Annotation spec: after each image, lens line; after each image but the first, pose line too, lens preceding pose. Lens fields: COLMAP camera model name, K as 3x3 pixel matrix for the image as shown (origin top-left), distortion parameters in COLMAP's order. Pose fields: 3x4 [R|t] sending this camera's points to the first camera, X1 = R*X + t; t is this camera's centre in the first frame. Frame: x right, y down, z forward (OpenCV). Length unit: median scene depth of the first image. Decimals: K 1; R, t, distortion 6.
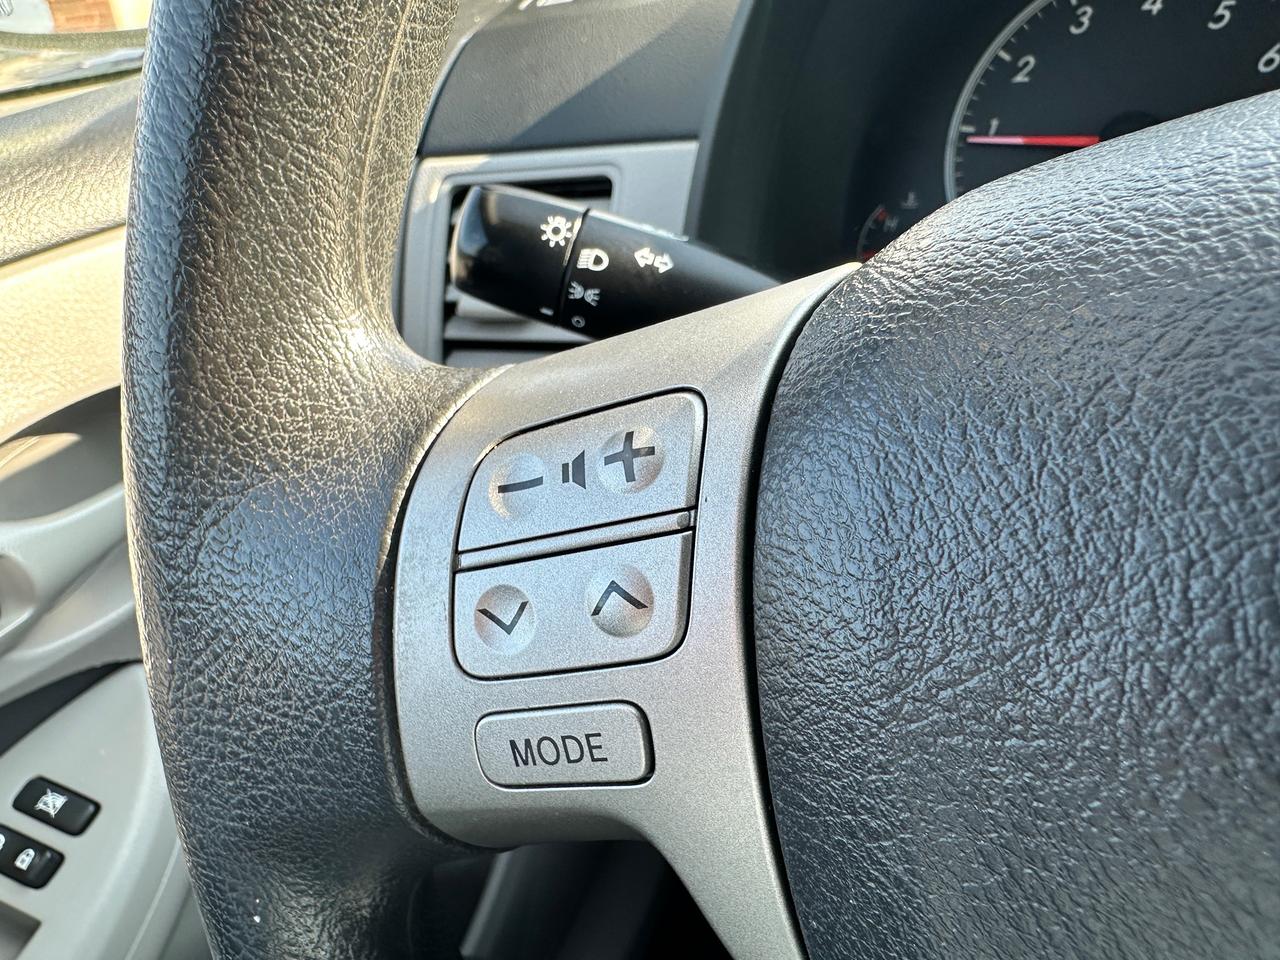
lens RADIAL K [[893.5, 0, 640.0], [0, 893.5, 480.0], [0, 0, 1]] dist [0.000509, 0.000256]
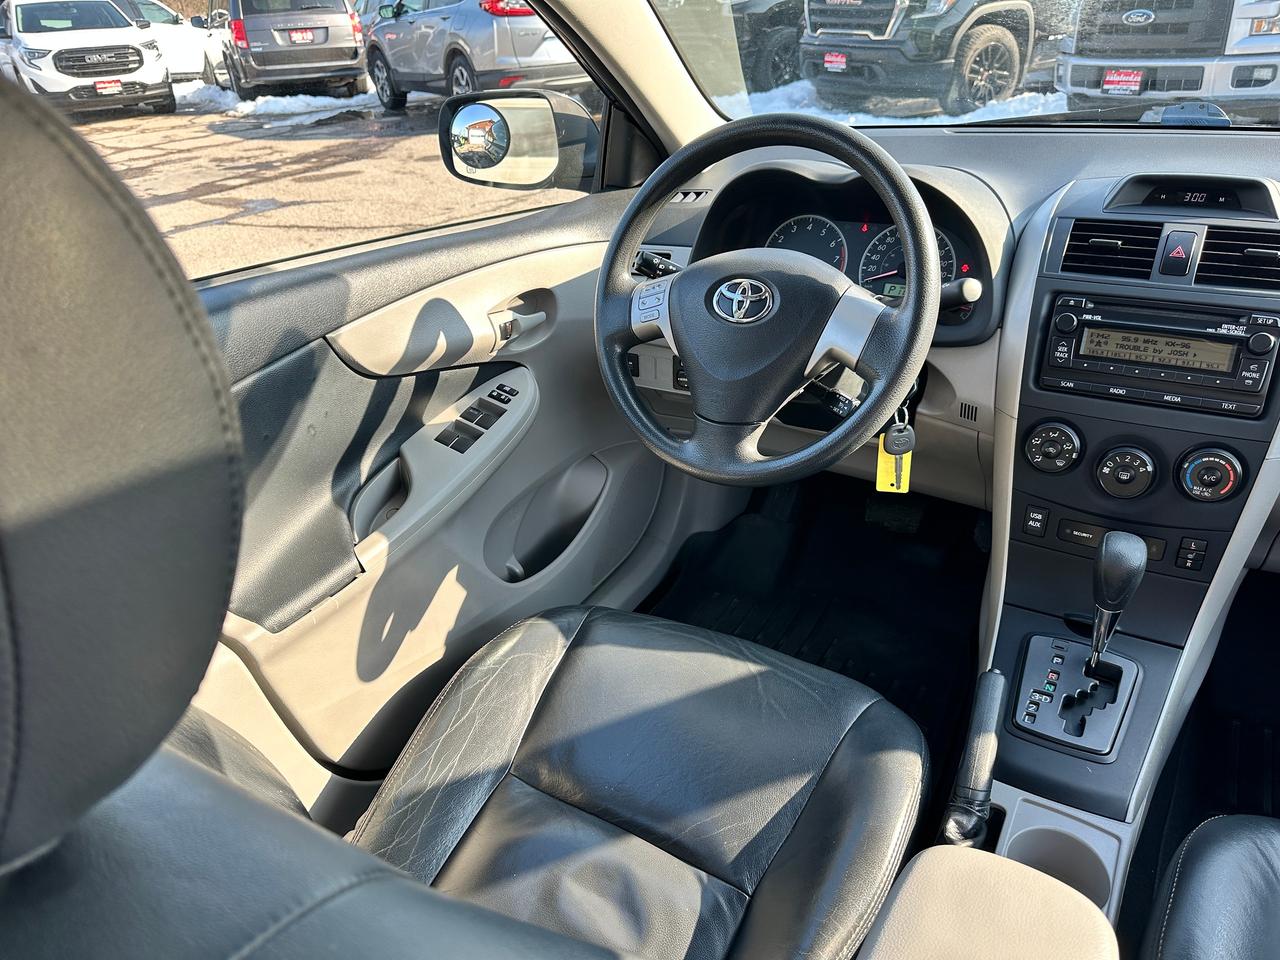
lens RADIAL K [[902.9, 0, 637.0], [0, 902.9, 484.9], [0, 0, 1]] dist [0.054392, -0.071643]
pose [[0.986553, 0.142911, -0.079305, 0.412450], [-0.149168, 0.985607, -0.079545, 1.475050], [0.066796, 0.090305, 0.993672, -4.228647]]
